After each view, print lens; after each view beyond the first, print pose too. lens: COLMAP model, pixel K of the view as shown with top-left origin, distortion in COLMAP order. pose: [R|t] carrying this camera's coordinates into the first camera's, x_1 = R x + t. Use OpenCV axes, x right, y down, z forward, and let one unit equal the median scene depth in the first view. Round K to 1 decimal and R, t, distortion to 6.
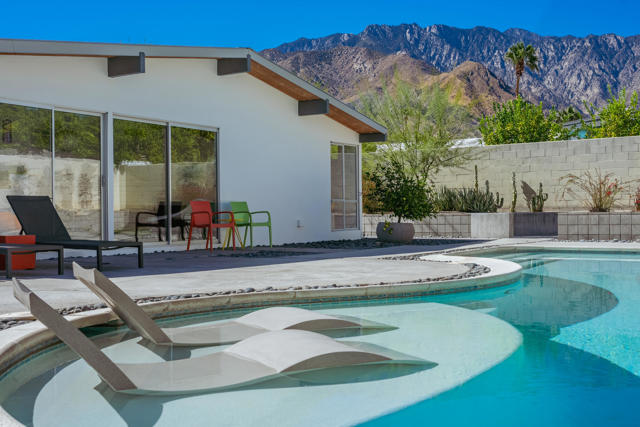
lens RADIAL K [[745.9, 0, 320.1], [0, 745.9, 215.4], [0, 0, 1]] dist [0.010958, 0.000000]
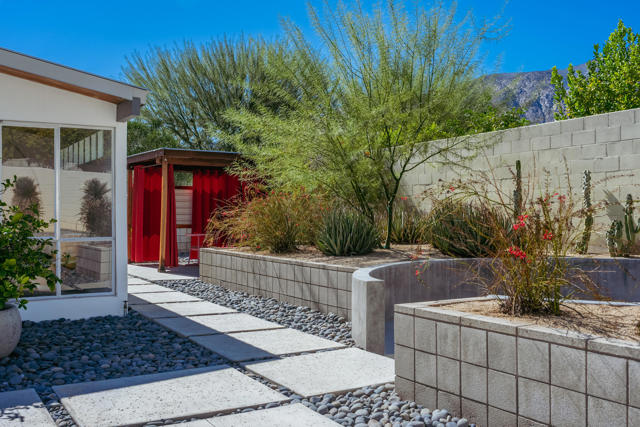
lens RADIAL K [[648.2, 0, 319.0], [0, 648.2, 214.1], [0, 0, 1]] dist [0.010354, 0.000000]
pose [[0.892163, 0.007068, -0.451659, 0.303726], [-0.007076, 0.999974, 0.001671, -0.030602], [0.451659, 0.001705, 0.892189, 0.548149]]
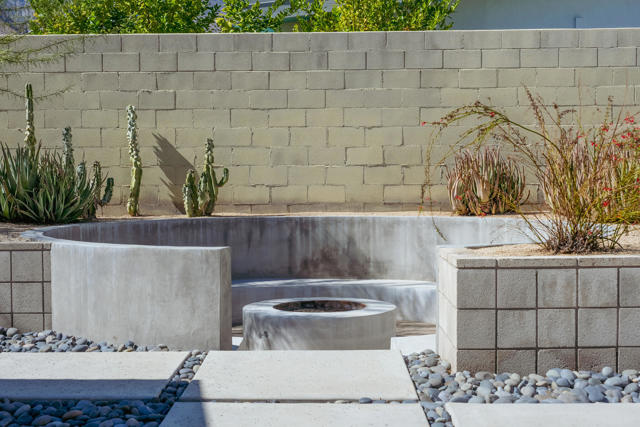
lens RADIAL K [[929.0, 0, 321.5], [0, 929.0, 216.4], [0, 0, 1]] dist [0.076832, 0.000000]
pose [[0.842880, -0.016057, 0.537861, 0.087888], [-0.002011, 0.999454, 0.032988, -0.020143], [-0.538097, -0.028887, 0.842388, 0.566450]]
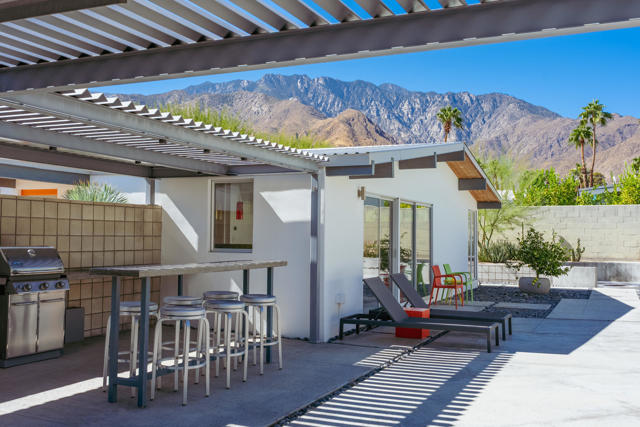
lens RADIAL K [[648.2, 0, 319.1], [0, 648.2, 211.5], [0, 0, 1]] dist [0.010354, 0.000000]
pose [[0.988375, 0.022407, 0.150377, -0.303974], [-0.016173, 0.998963, -0.042556, -0.035228], [-0.151174, 0.039630, 0.987712, -0.022313]]
